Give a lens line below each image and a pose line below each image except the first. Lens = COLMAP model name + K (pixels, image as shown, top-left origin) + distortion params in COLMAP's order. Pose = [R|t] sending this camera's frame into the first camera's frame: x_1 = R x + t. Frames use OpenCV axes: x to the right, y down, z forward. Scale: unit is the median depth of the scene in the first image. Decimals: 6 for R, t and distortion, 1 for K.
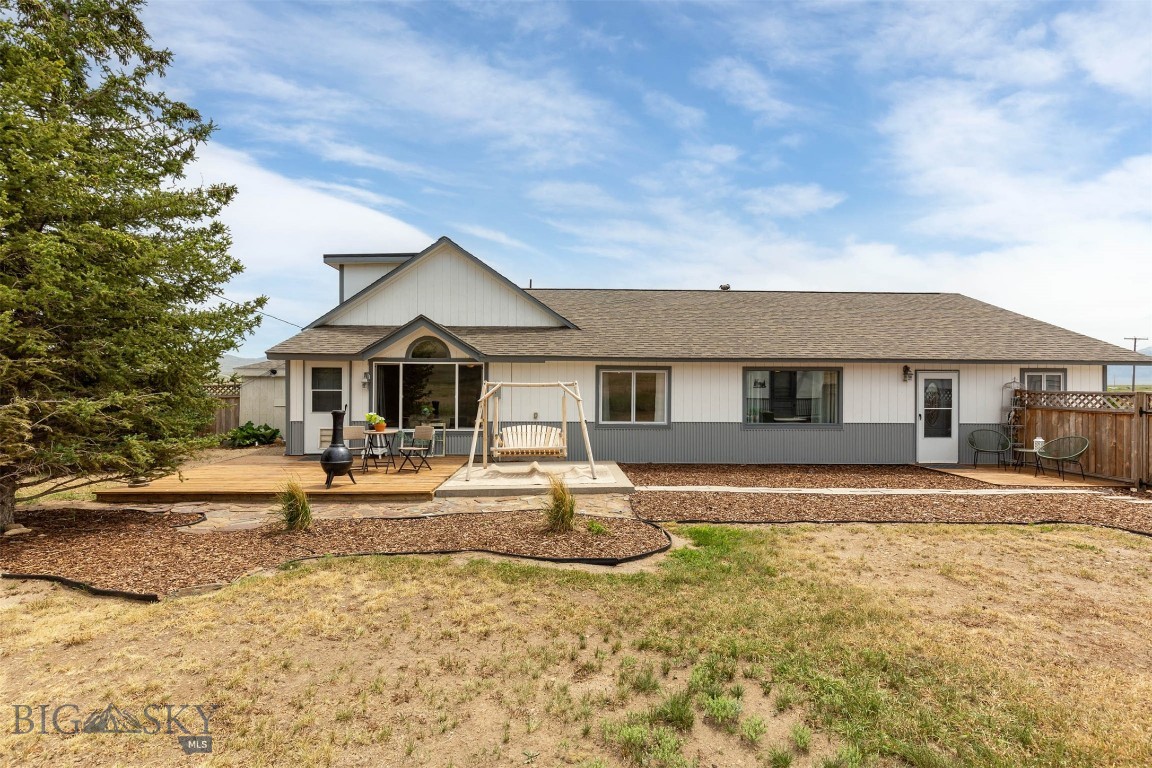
lens RADIAL K [[518.5, 0, 576.1], [0, 518.5, 389.6], [0, 0, 1]] dist [0.000750, 0.000418]
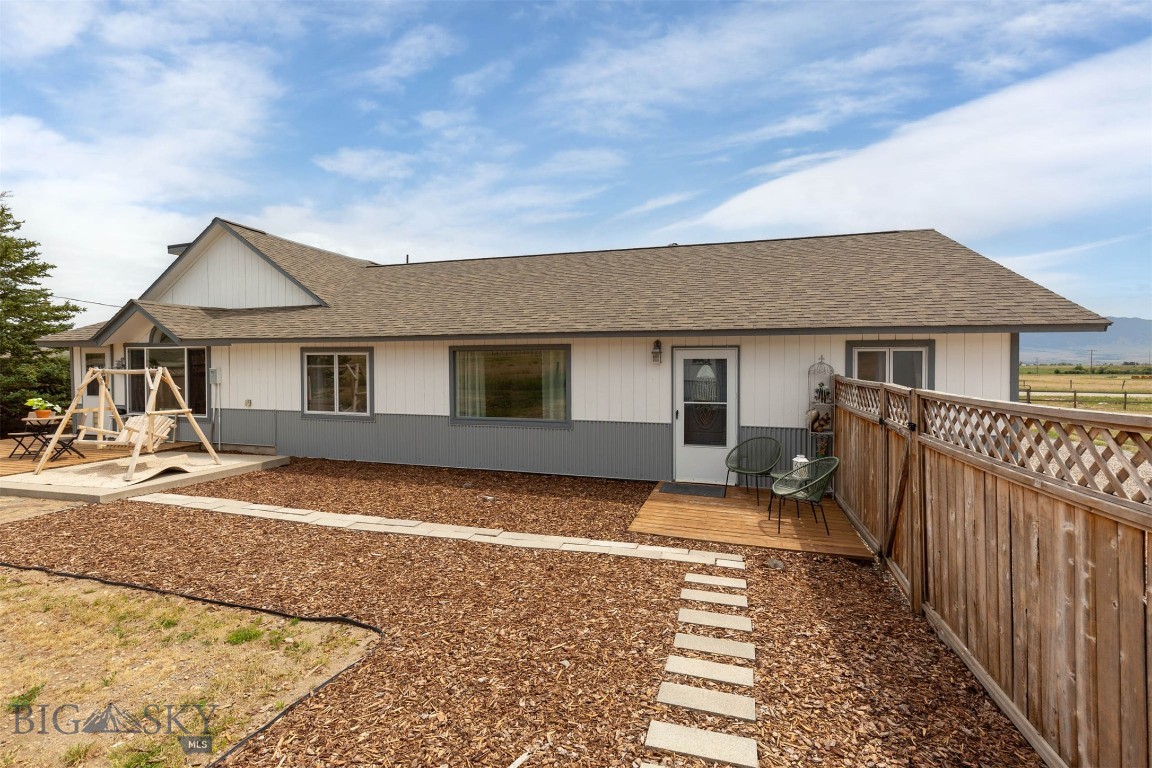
lens RADIAL K [[518.5, 0, 576.1], [0, 518.5, 389.6], [0, 0, 1]] dist [0.000750, 0.000418]
pose [[0.944740, 0.010749, -0.327644, 0.759898], [0.001515, 0.999308, 0.037153, -0.006441], [0.327817, -0.035596, 0.944070, 0.309175]]
